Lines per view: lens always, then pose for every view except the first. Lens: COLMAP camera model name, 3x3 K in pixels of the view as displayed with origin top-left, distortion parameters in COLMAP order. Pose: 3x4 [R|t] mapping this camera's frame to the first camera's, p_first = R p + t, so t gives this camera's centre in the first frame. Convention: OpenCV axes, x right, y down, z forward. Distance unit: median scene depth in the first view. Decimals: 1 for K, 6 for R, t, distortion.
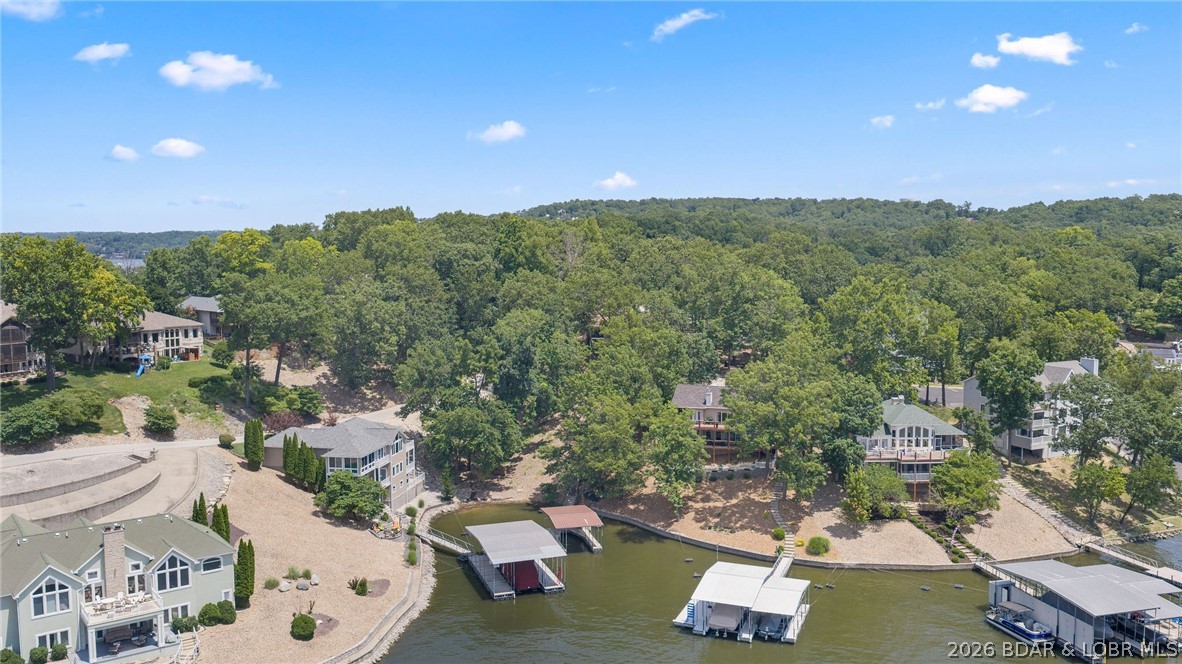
lens RADIAL K [[963.9, 0, 595.8], [0, 963.9, 332.8], [0, 0, 1]] dist [0.001119, -0.007732]
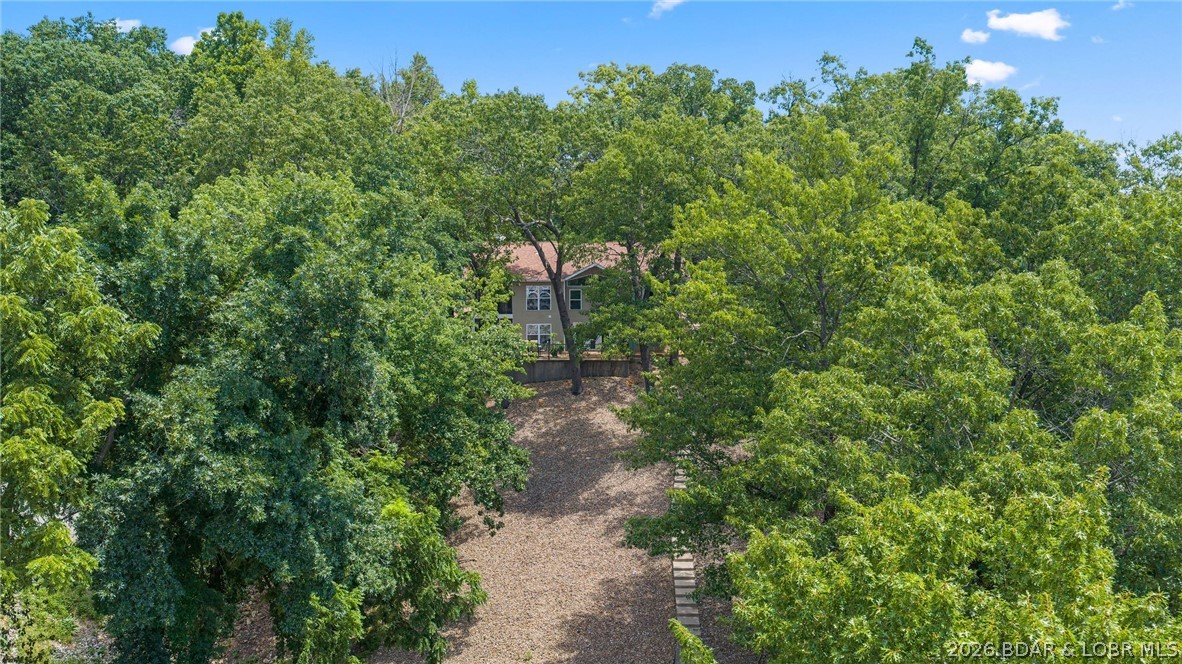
lens RADIAL K [[963.9, 0, 595.8], [0, 963.9, 332.8], [0, 0, 1]] dist [0.001119, -0.007732]
pose [[0.963194, -0.012388, 0.268522, -0.074630], [0.018551, 0.999619, -0.020429, 0.025350], [-0.268167, 0.024658, 0.963057, 0.891334]]
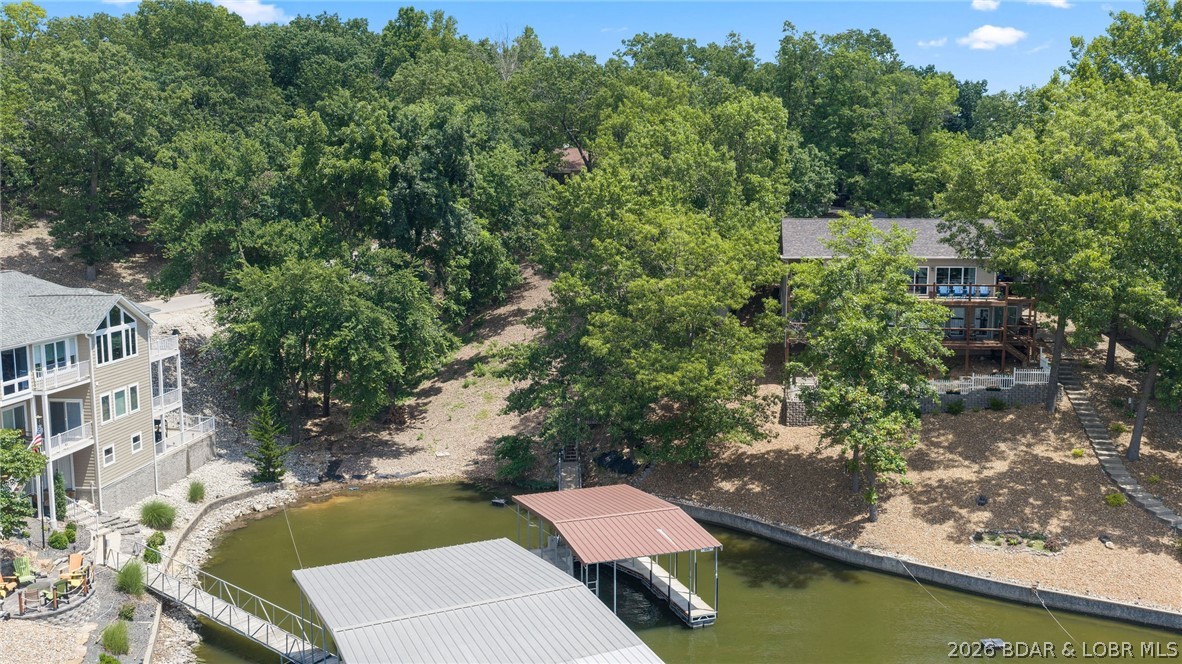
lens RADIAL K [[963.9, 0, 595.8], [0, 963.9, 332.8], [0, 0, 1]] dist [0.001119, -0.007732]
pose [[0.992516, -0.008764, 0.121796, -0.063987], [0.005097, 0.999525, 0.030393, 0.097692], [-0.122004, -0.029544, 0.992090, 0.572006]]
